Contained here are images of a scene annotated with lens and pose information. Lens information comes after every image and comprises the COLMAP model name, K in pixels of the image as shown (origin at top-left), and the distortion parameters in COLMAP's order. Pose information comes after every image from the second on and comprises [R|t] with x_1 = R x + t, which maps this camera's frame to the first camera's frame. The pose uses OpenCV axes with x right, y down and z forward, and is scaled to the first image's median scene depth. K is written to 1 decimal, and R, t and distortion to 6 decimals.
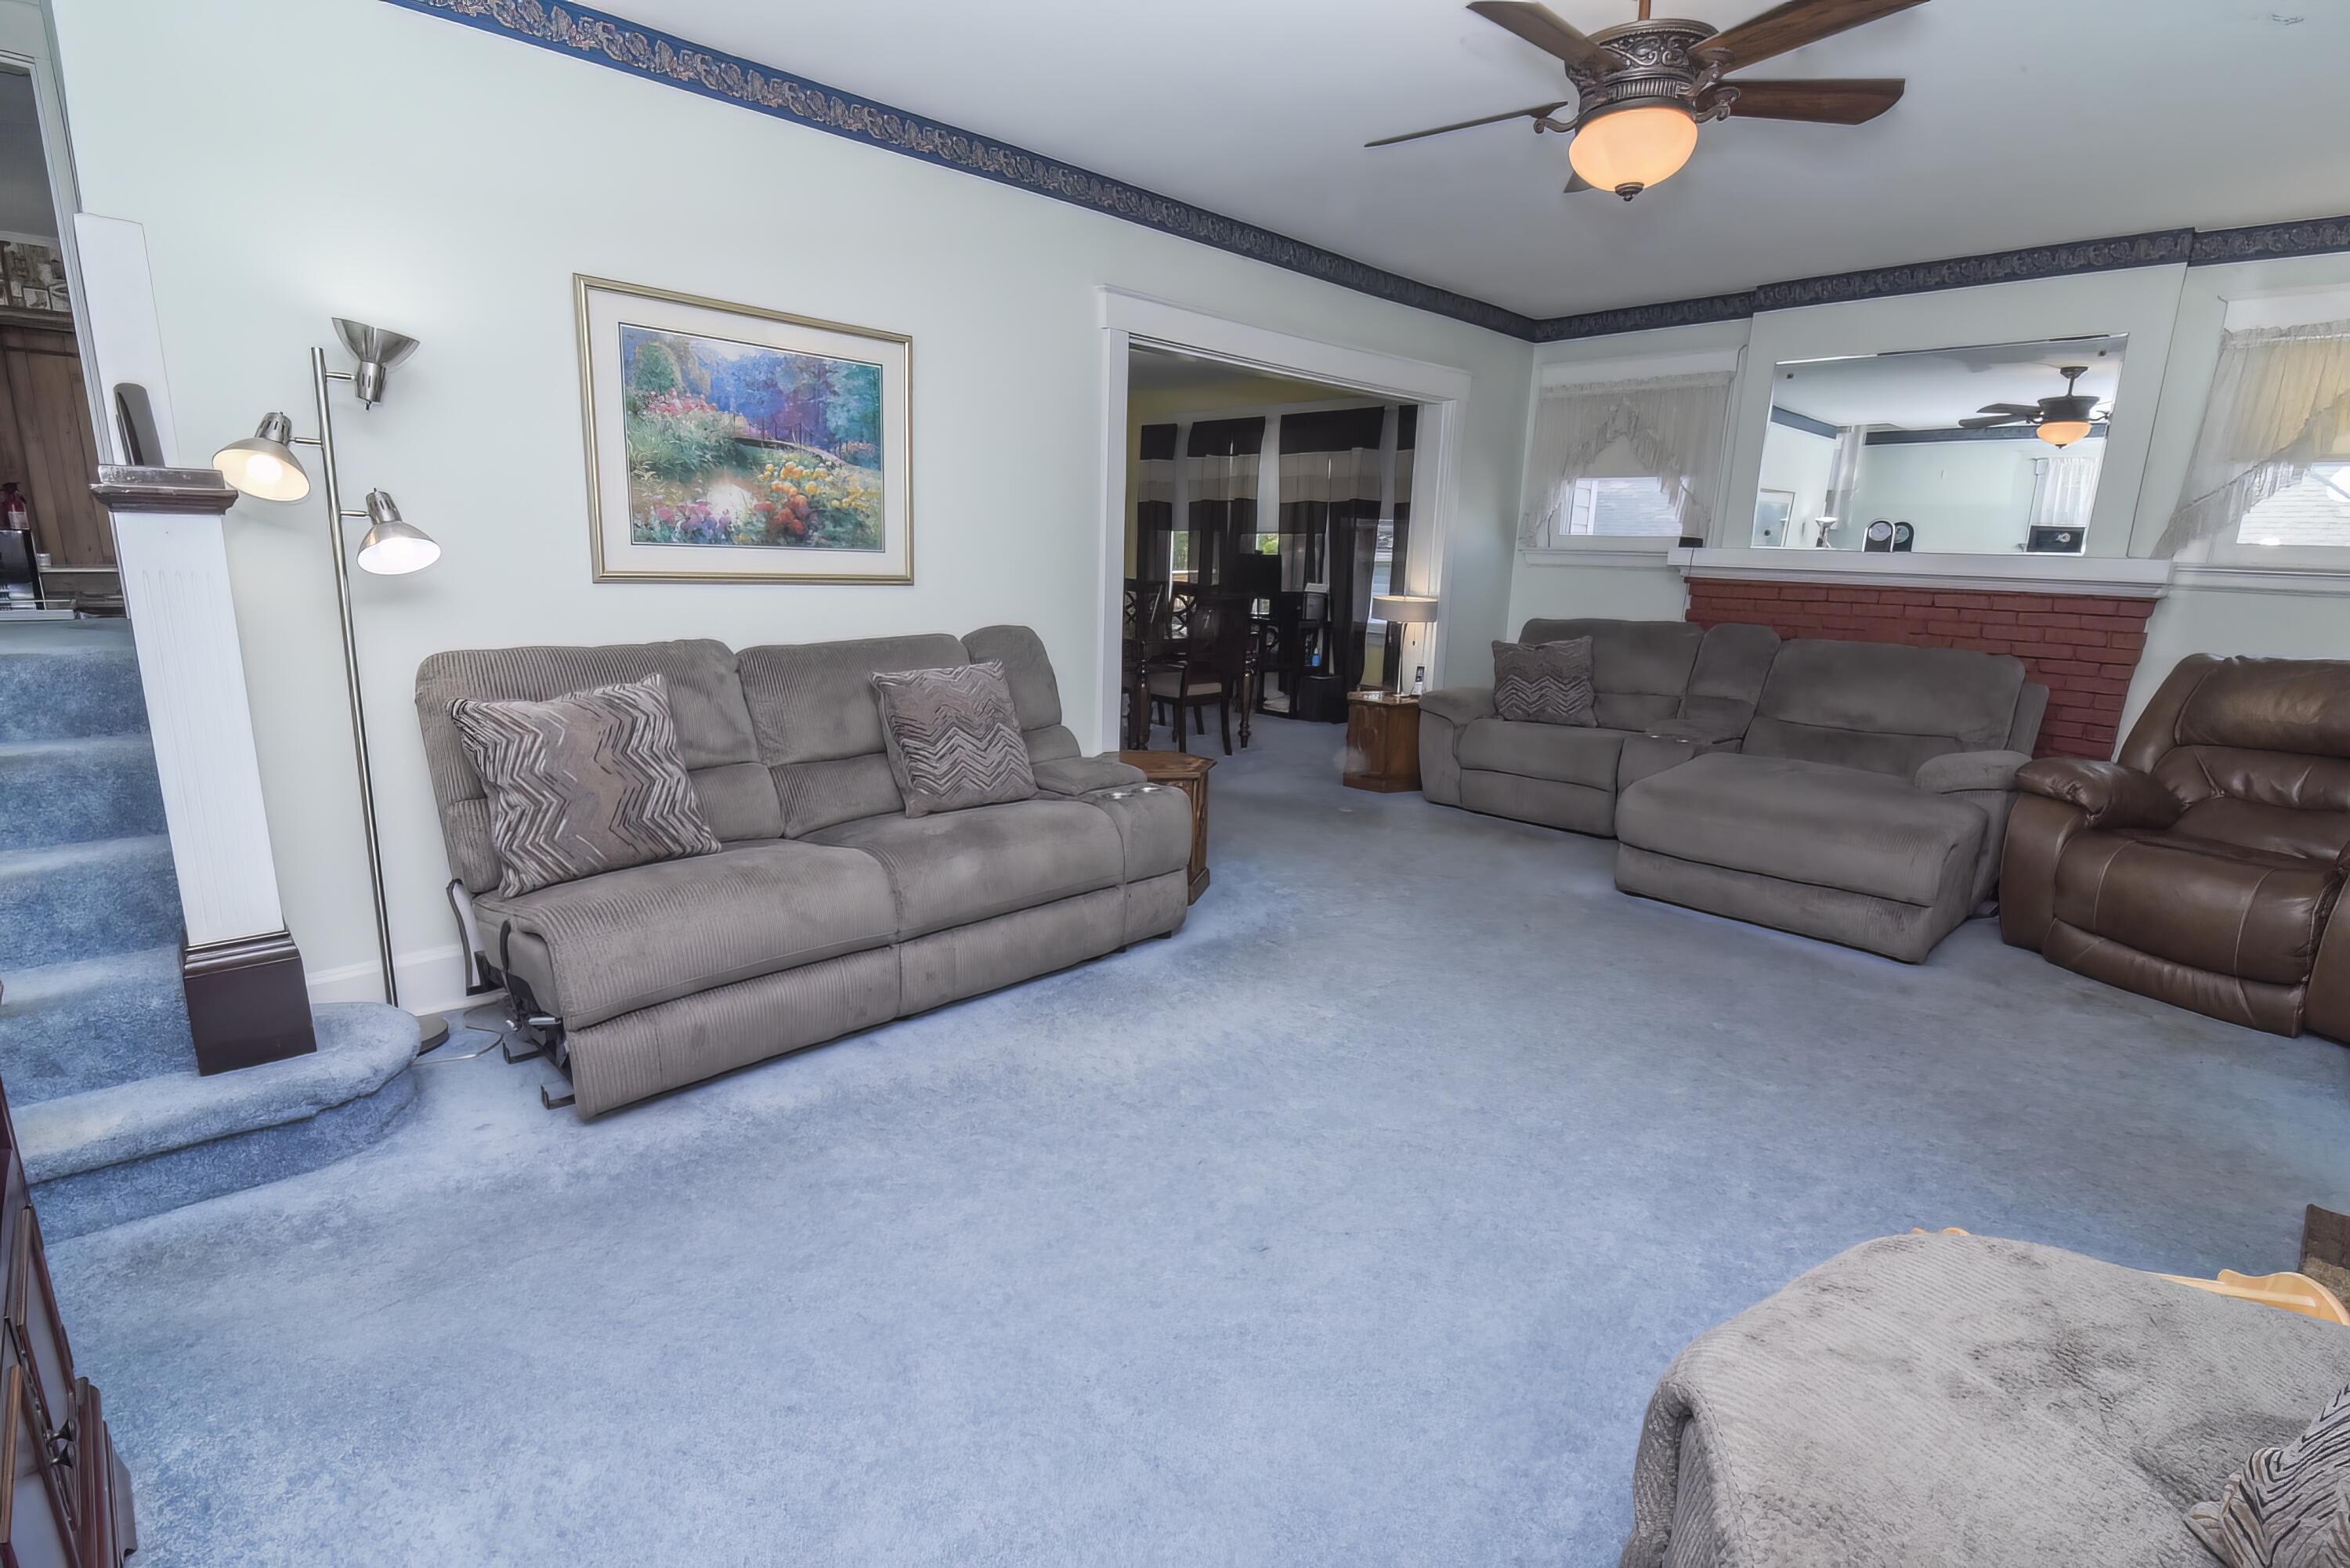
lens RADIAL K [[1088.1, 0, 1175.0], [0, 1088.1, 784.0], [0, 0, 1]] dist [-0.001790, -0.000312]
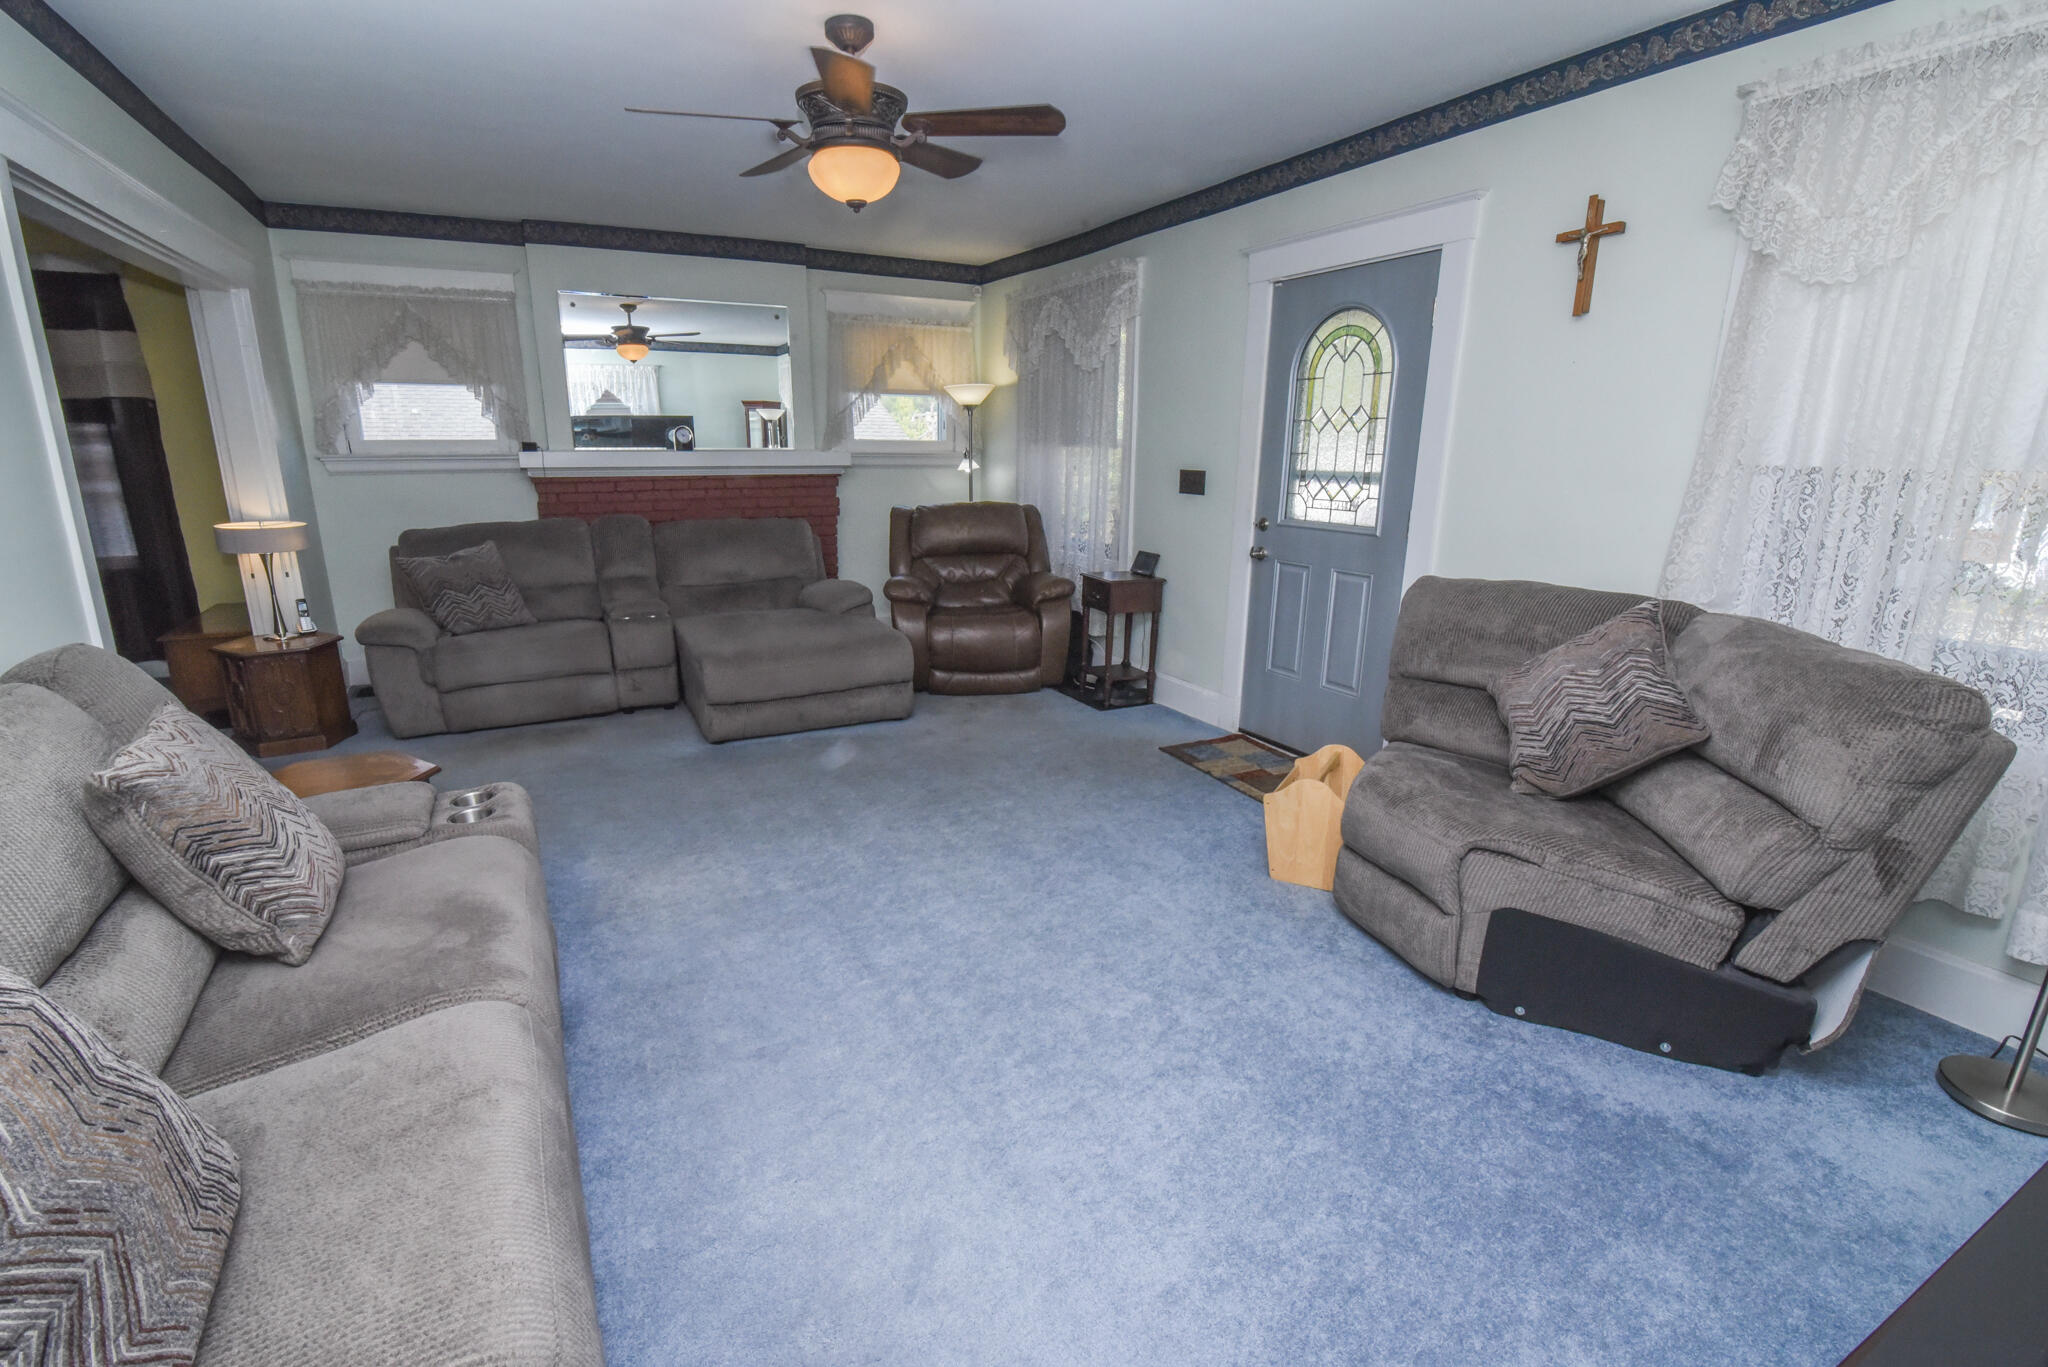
lens RADIAL K [[948.3, 0, 1024.0], [0, 948.3, 683.5], [0, 0, 1]] dist [-0.001790, -0.000312]
pose [[0.310681, -0.266171, 0.912486, -0.351535], [0.211434, 0.955292, 0.206669, -0.090482], [-0.926700, 0.128723, 0.353069, 0.233999]]
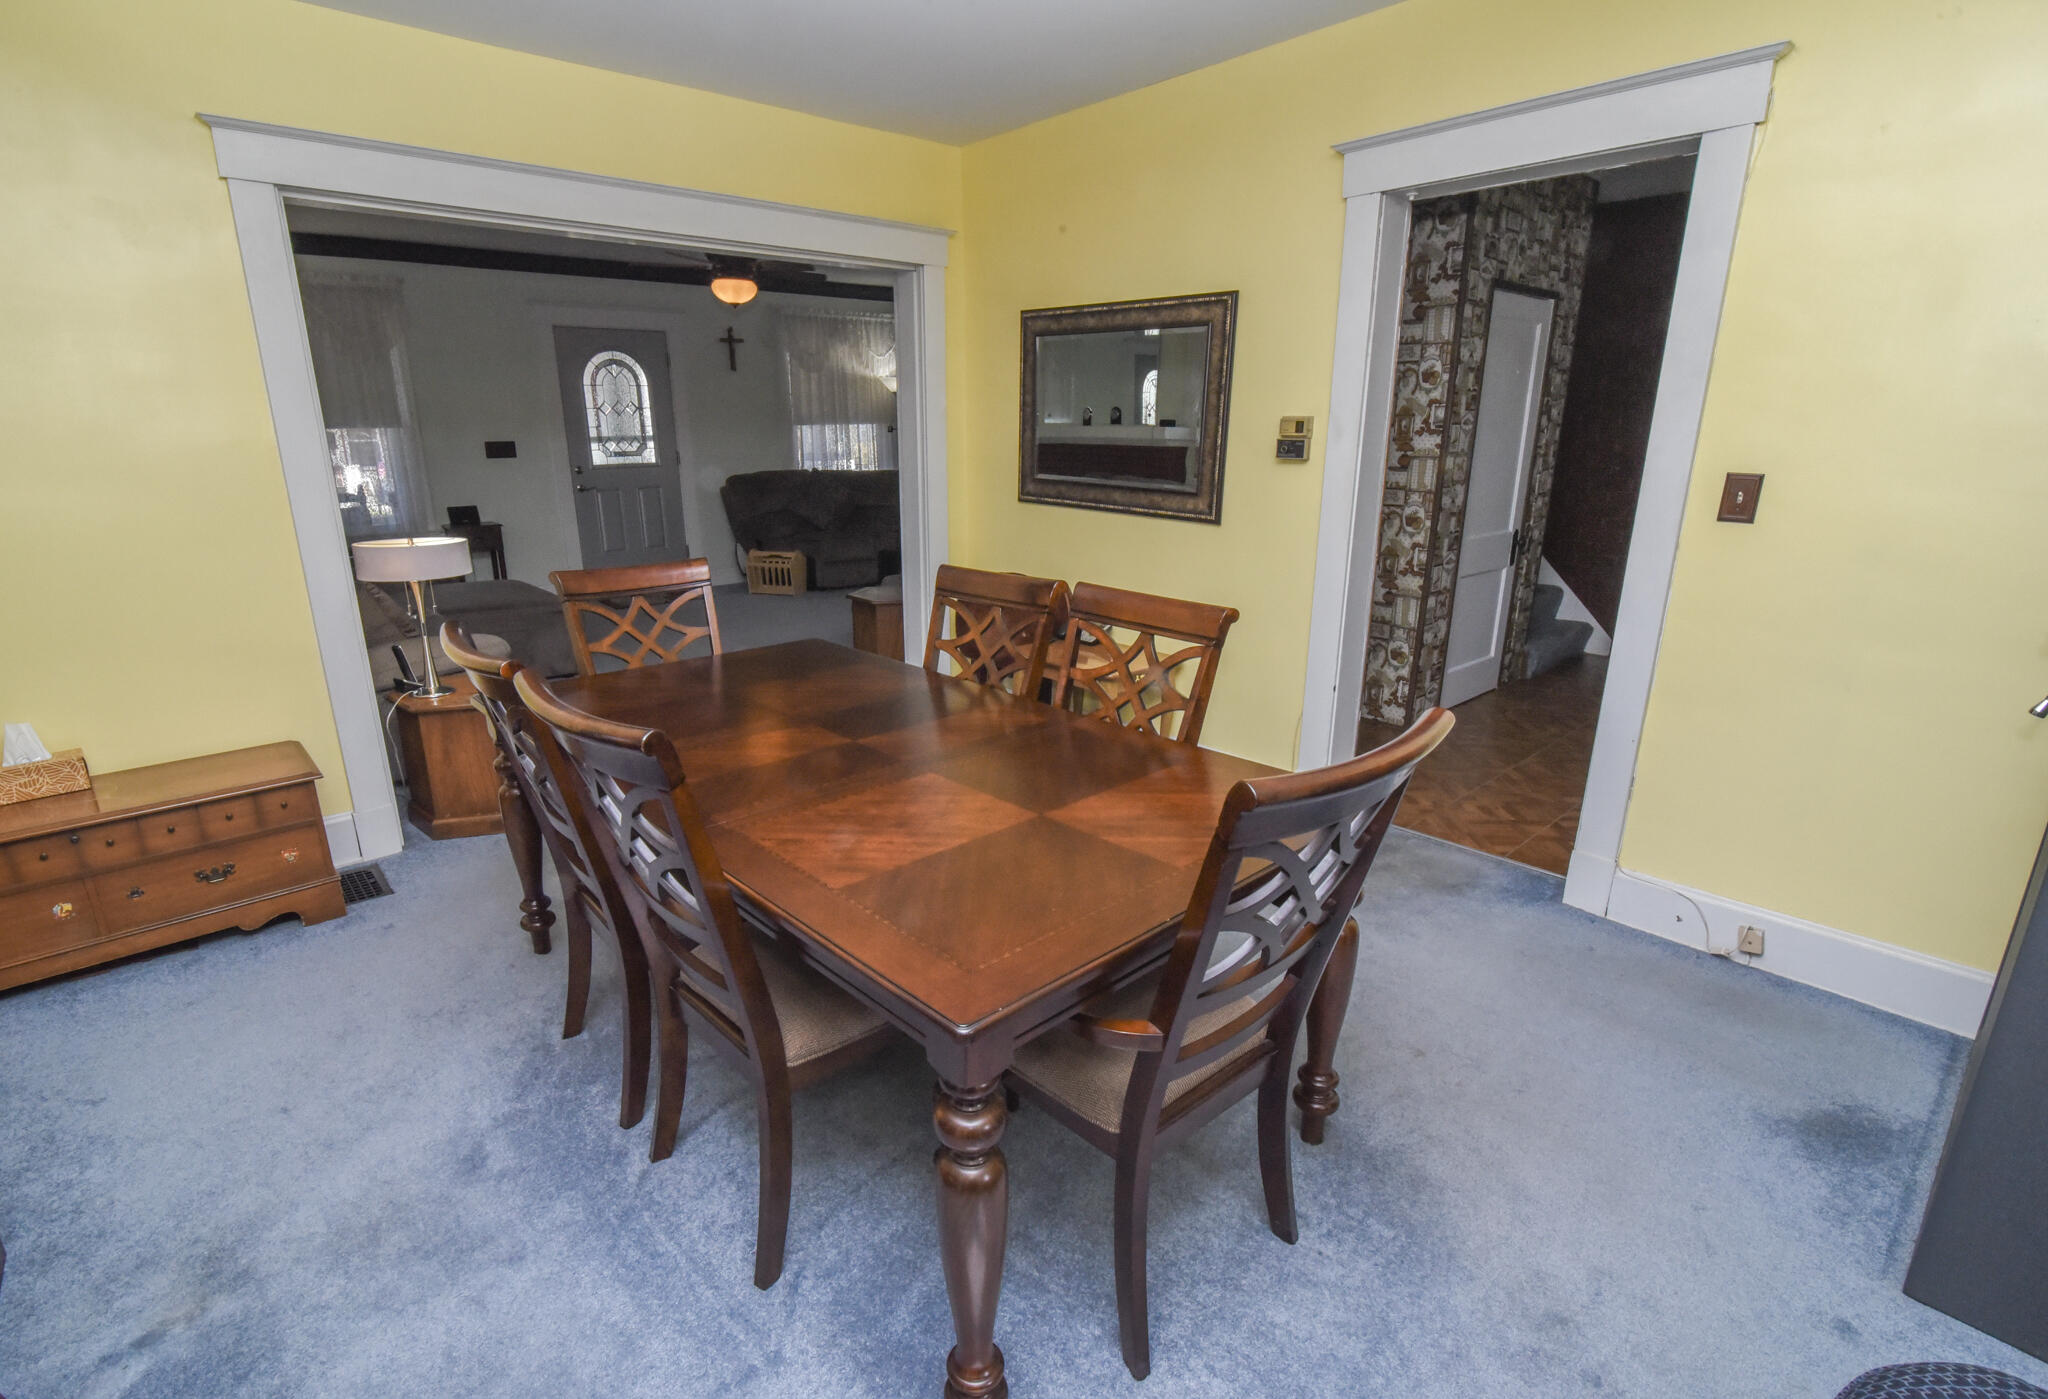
lens RADIAL K [[1000.5, 0, 1024.0], [0, 1000.5, 699.5], [0, 0, 1]] dist [0.000035, 0.000035]
pose [[-0.999047, -0.040981, 0.015039, -0.169700], [-0.028595, 0.874662, 0.483890, -0.454490], [-0.032985, 0.482998, -0.875000, 1.790309]]
